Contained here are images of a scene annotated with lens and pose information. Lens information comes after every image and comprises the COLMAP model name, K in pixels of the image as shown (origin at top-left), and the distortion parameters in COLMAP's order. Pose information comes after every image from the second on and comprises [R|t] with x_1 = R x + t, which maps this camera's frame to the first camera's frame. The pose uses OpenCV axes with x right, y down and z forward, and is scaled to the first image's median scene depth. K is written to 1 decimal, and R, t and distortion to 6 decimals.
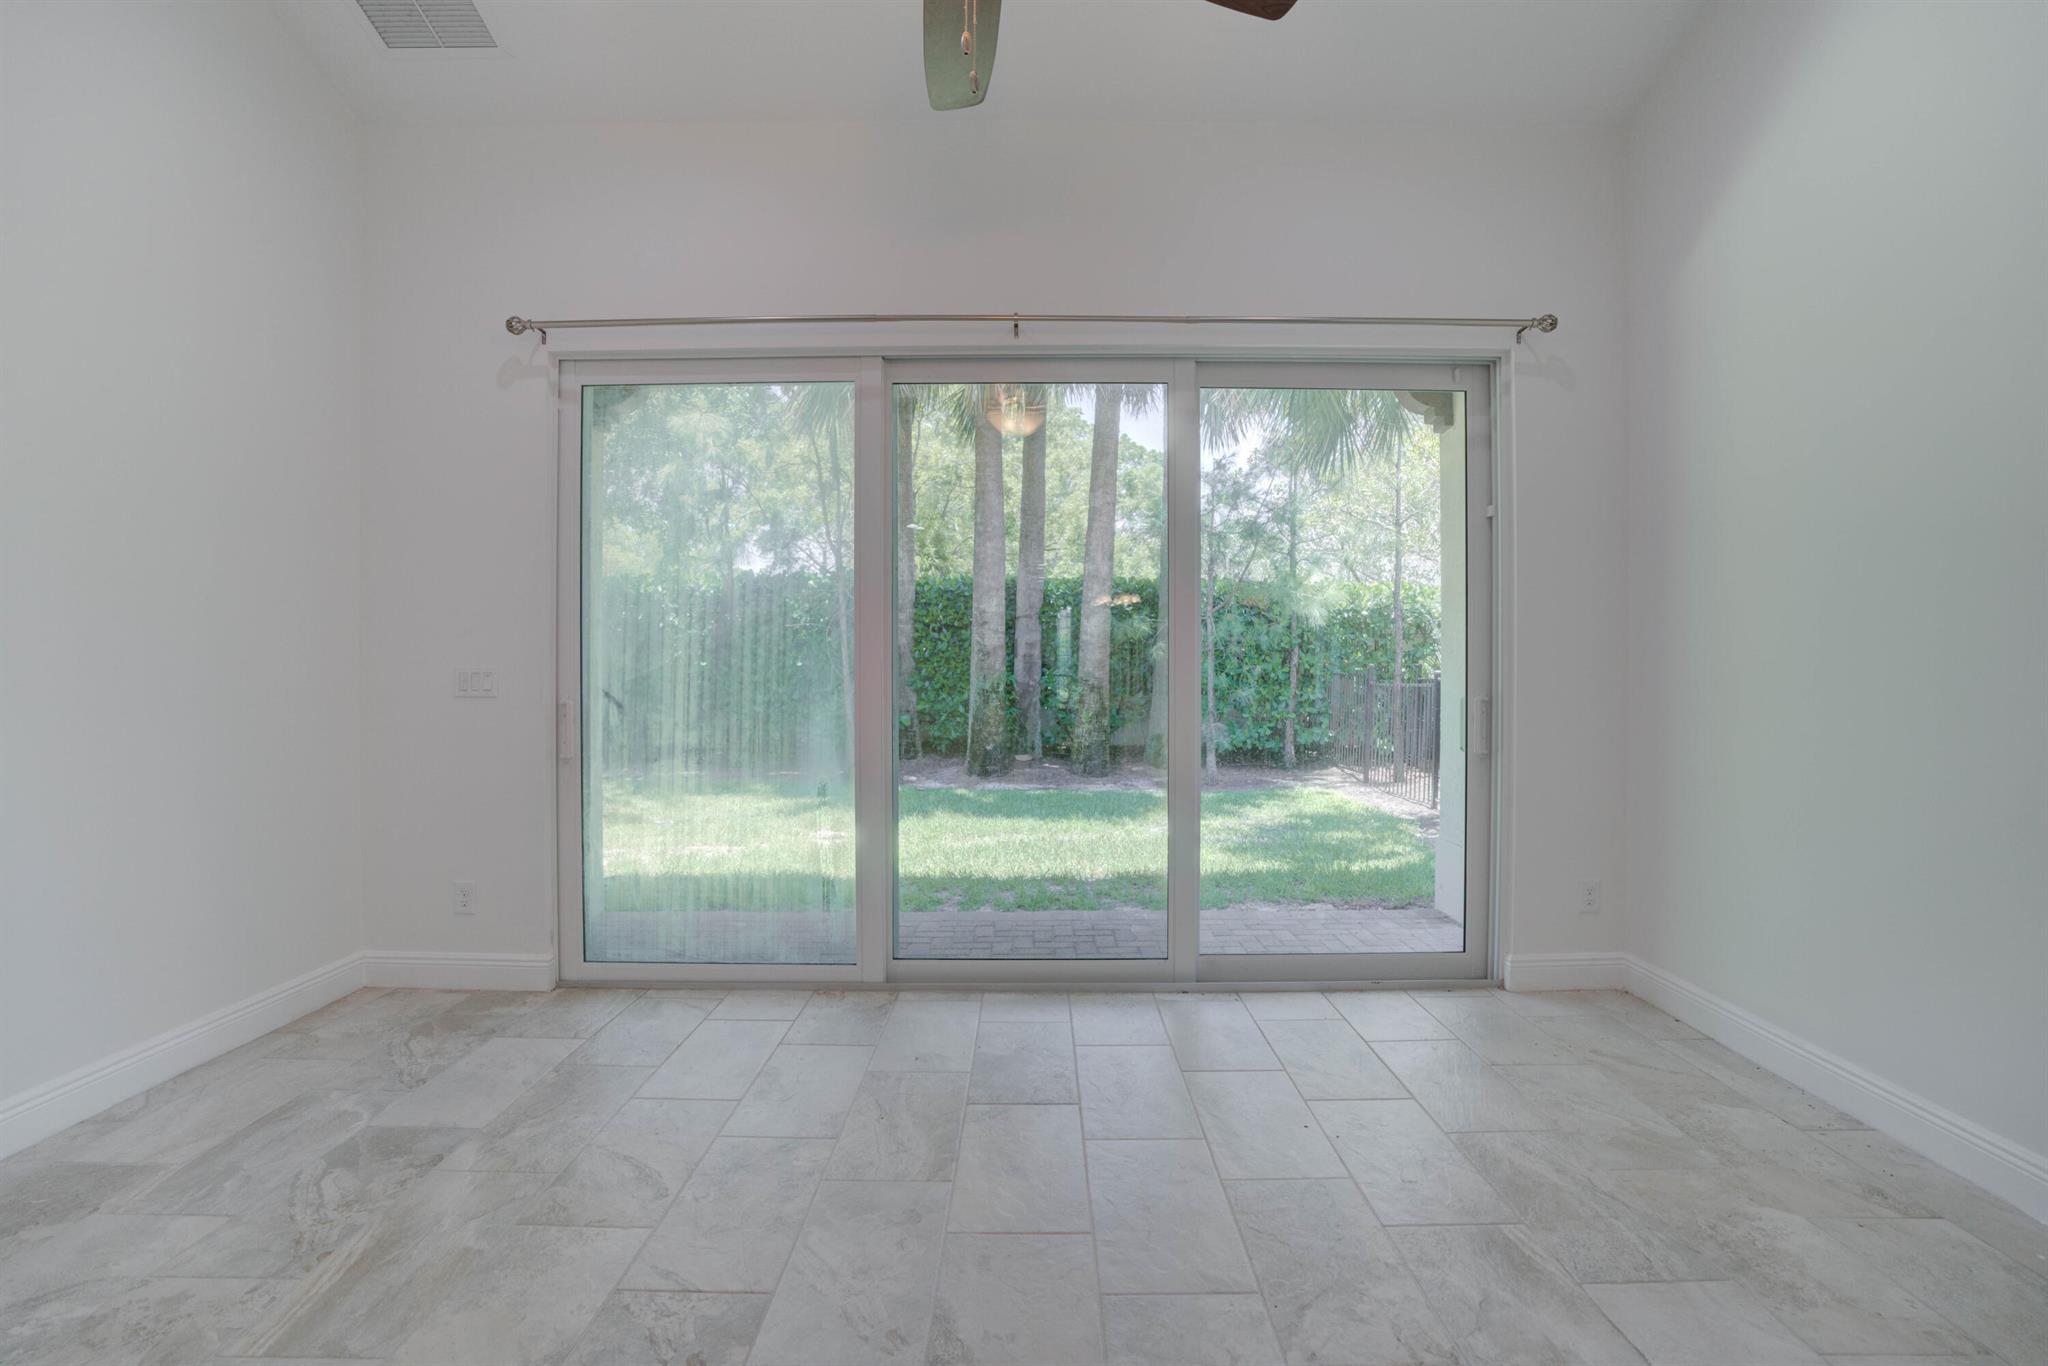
lens RADIAL K [[940.9, 0, 1028.3], [0, 940.9, 675.8], [0, 0, 1]] dist [-0.064315, 0.024525]
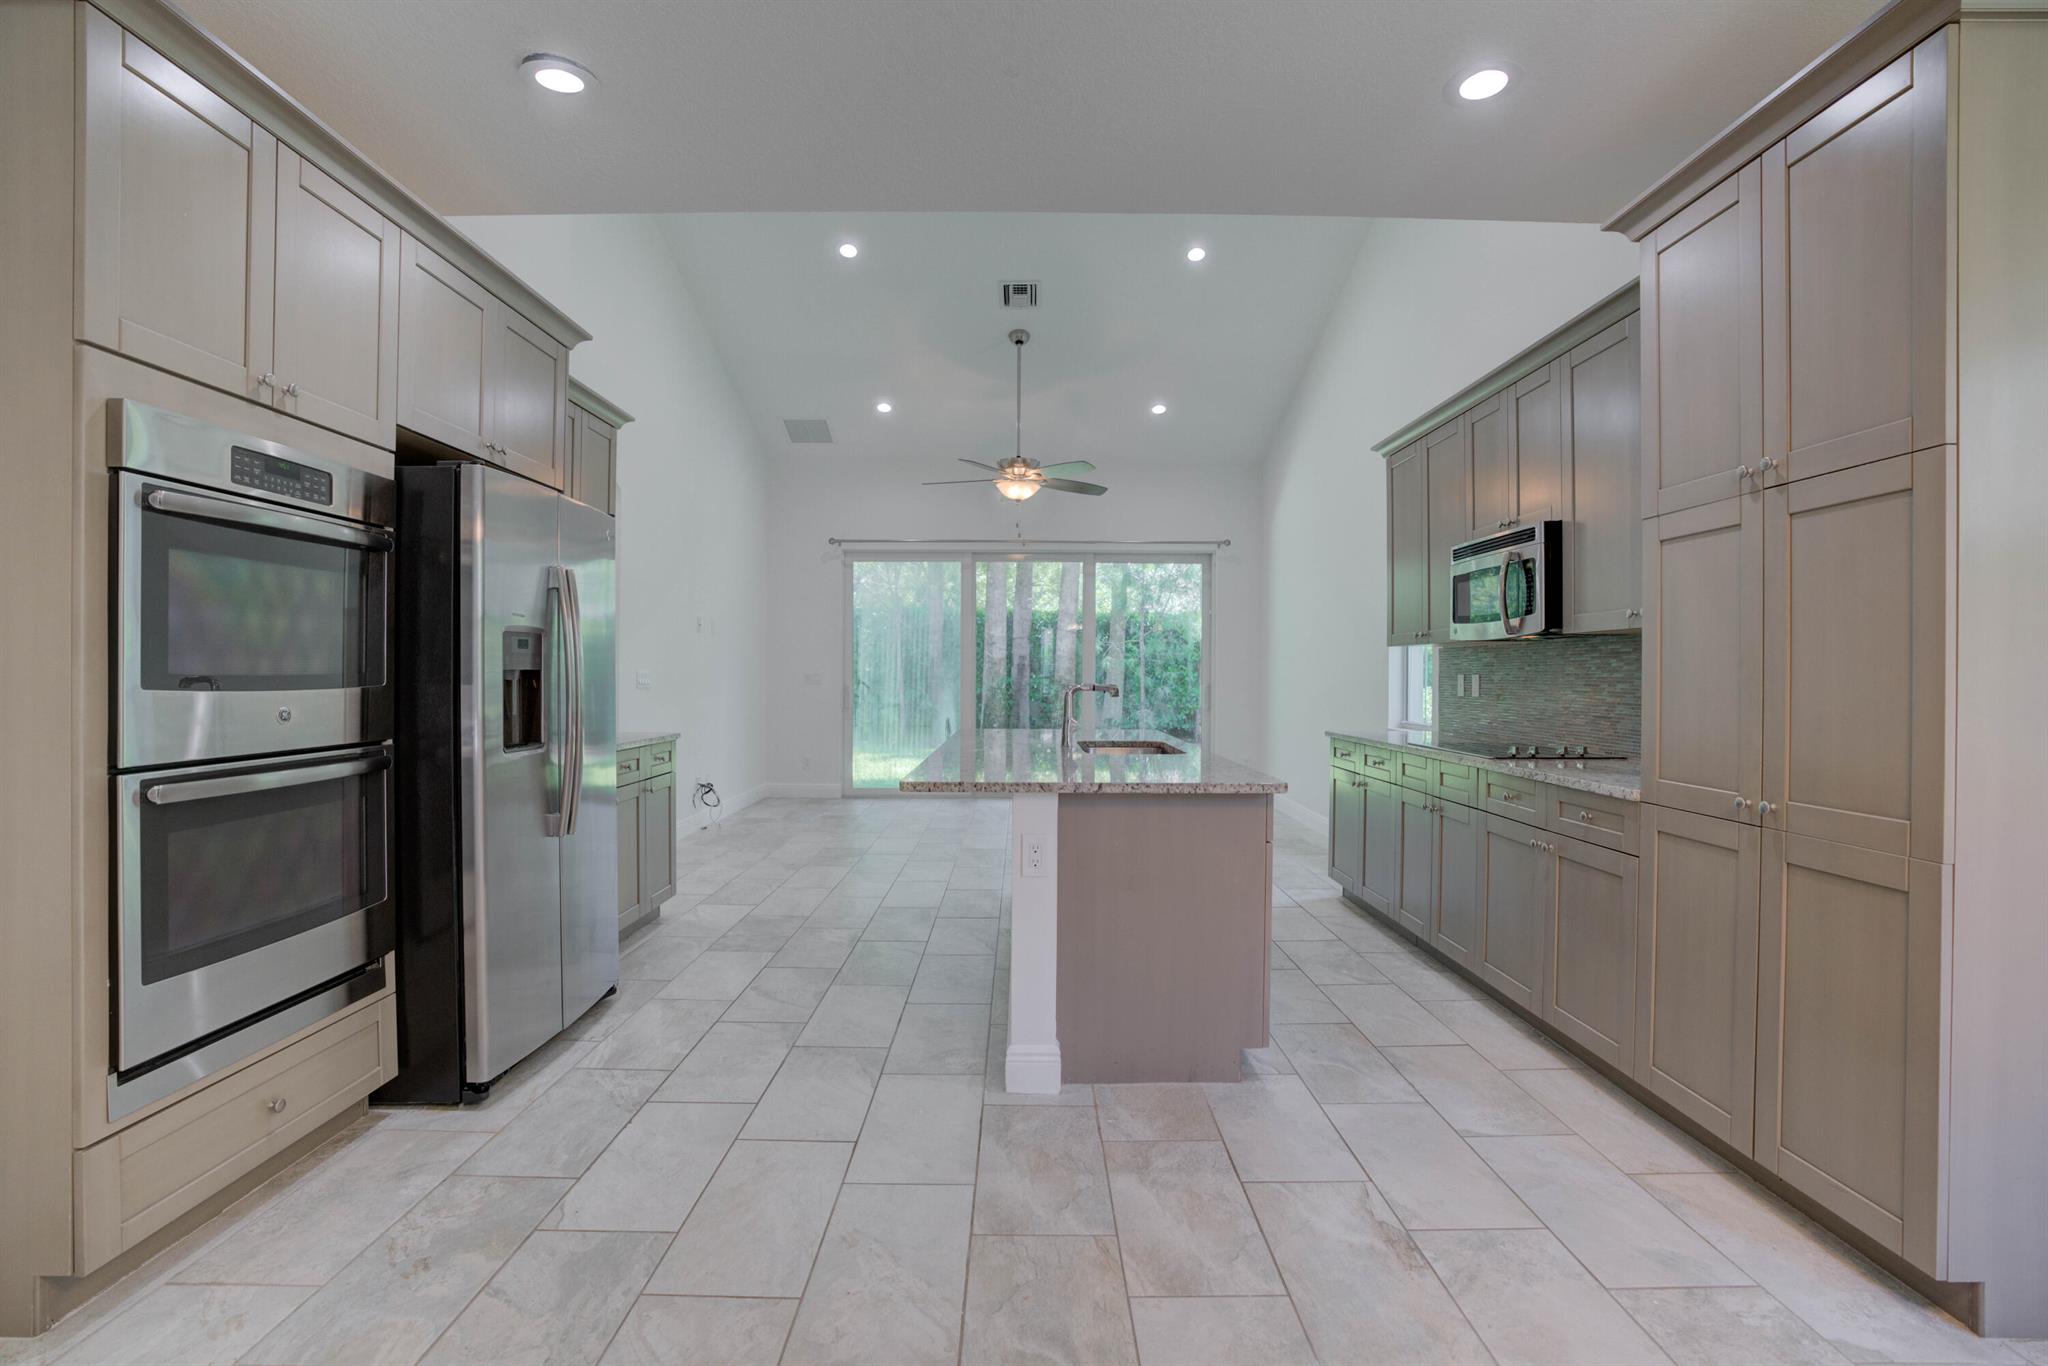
lens RADIAL K [[940.9, 0, 1028.3], [0, 940.9, 675.8], [0, 0, 1]] dist [-0.064315, 0.024525]
pose [[0.999864, 0.005042, 0.015726, -0.013128], [-0.004970, 0.999977, -0.004616, 0.003150], [-0.015749, 0.004537, 0.999866, -0.517287]]
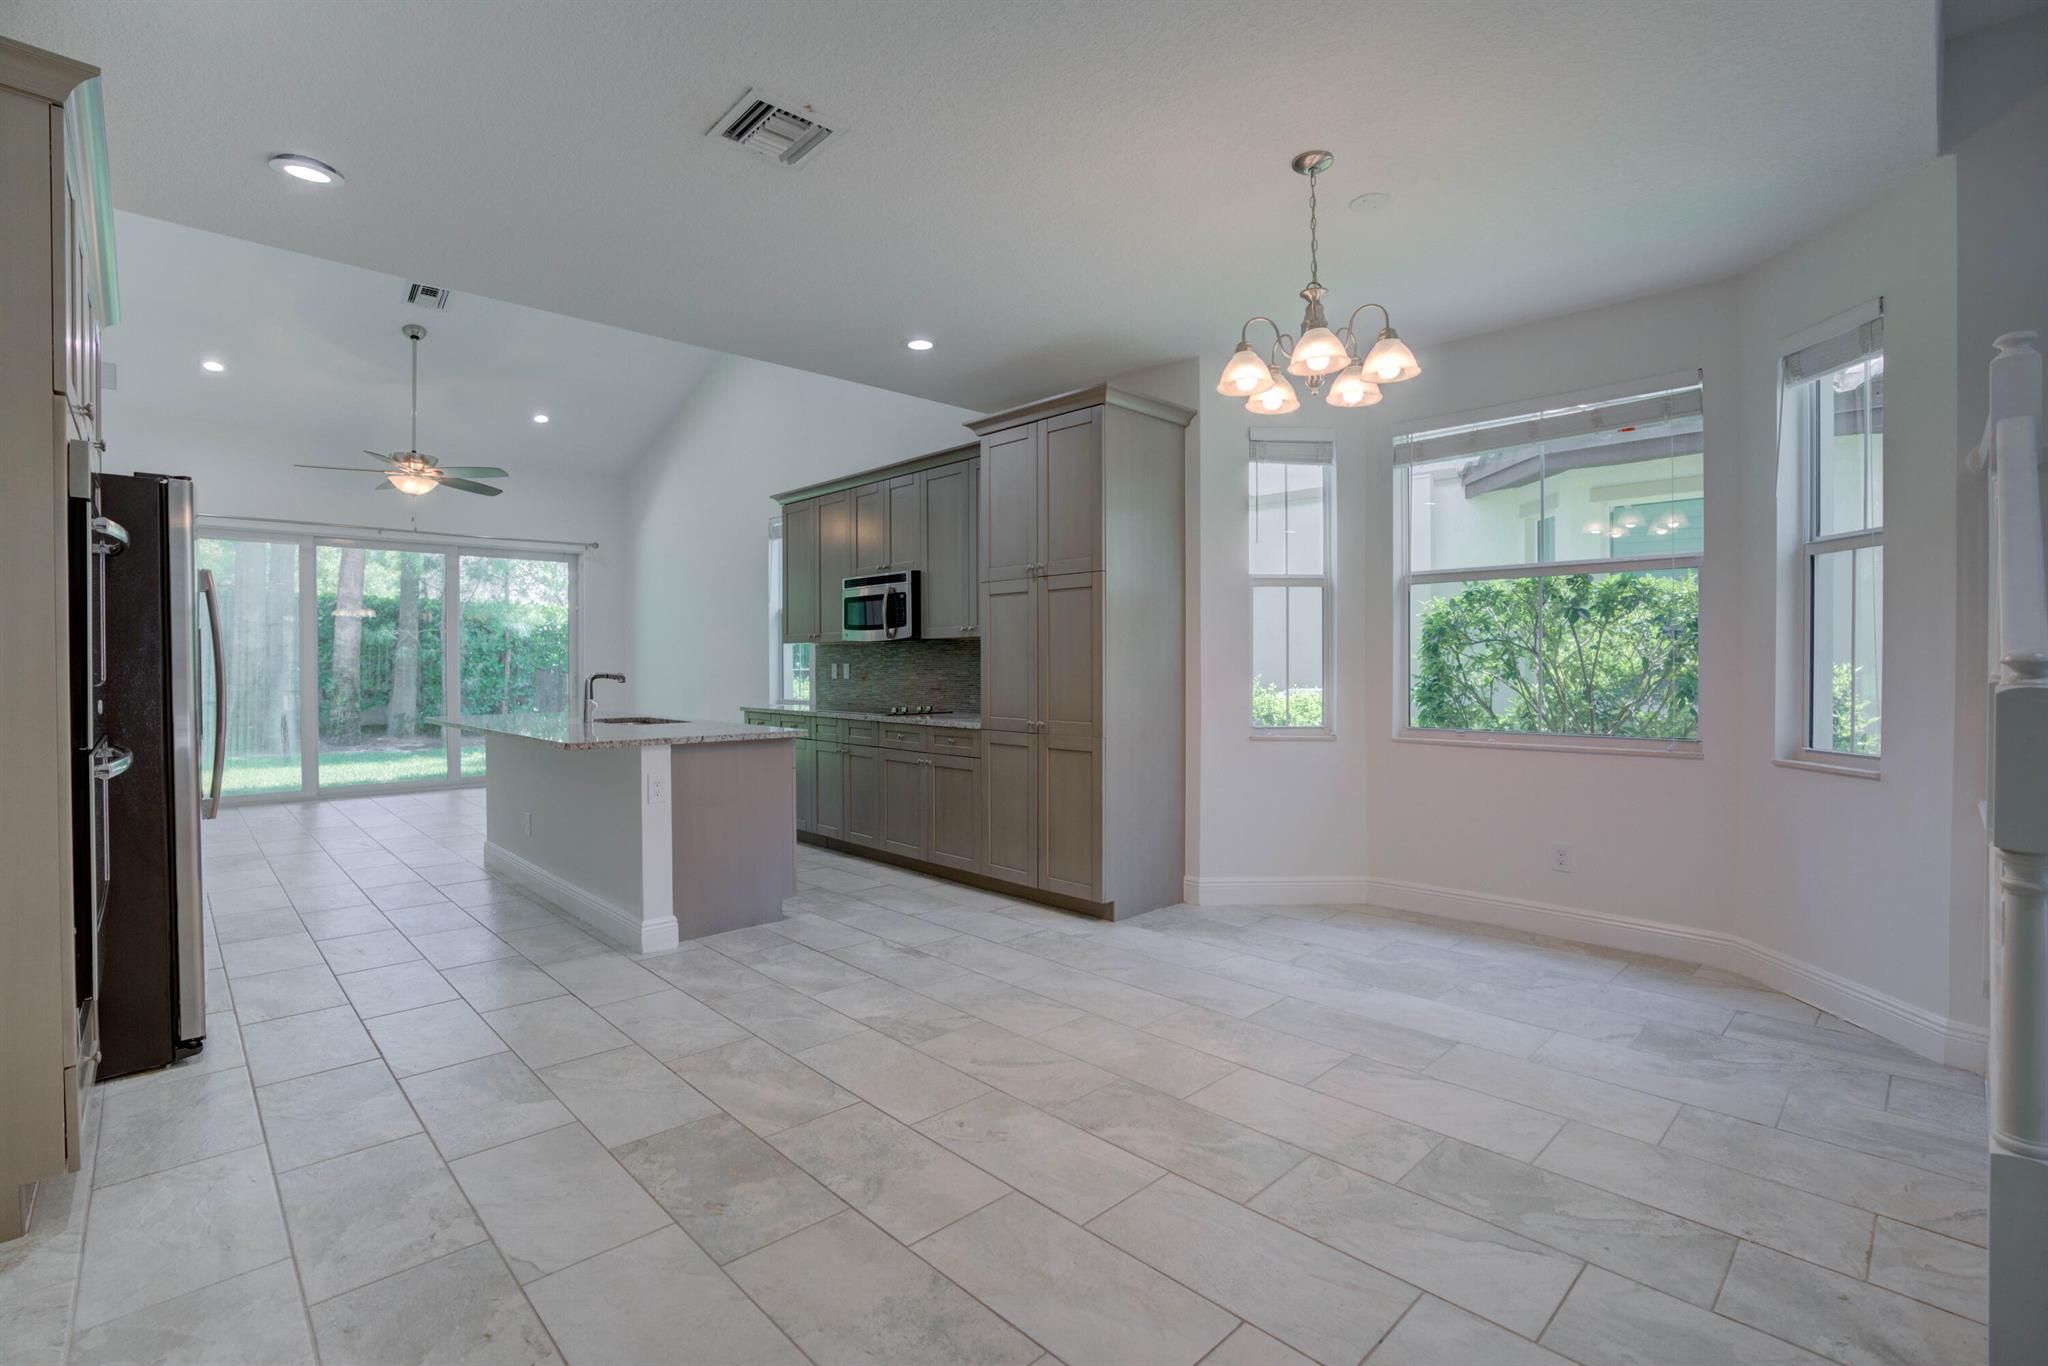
lens RADIAL K [[940.9, 0, 1028.3], [0, 940.9, 675.8], [0, 0, 1]] dist [-0.064315, 0.024525]
pose [[0.710094, -0.010472, 0.704029, -0.163433], [0.007036, 0.999945, 0.007777, 0.003792], [-0.704072, -0.000569, 0.710129, -0.631339]]
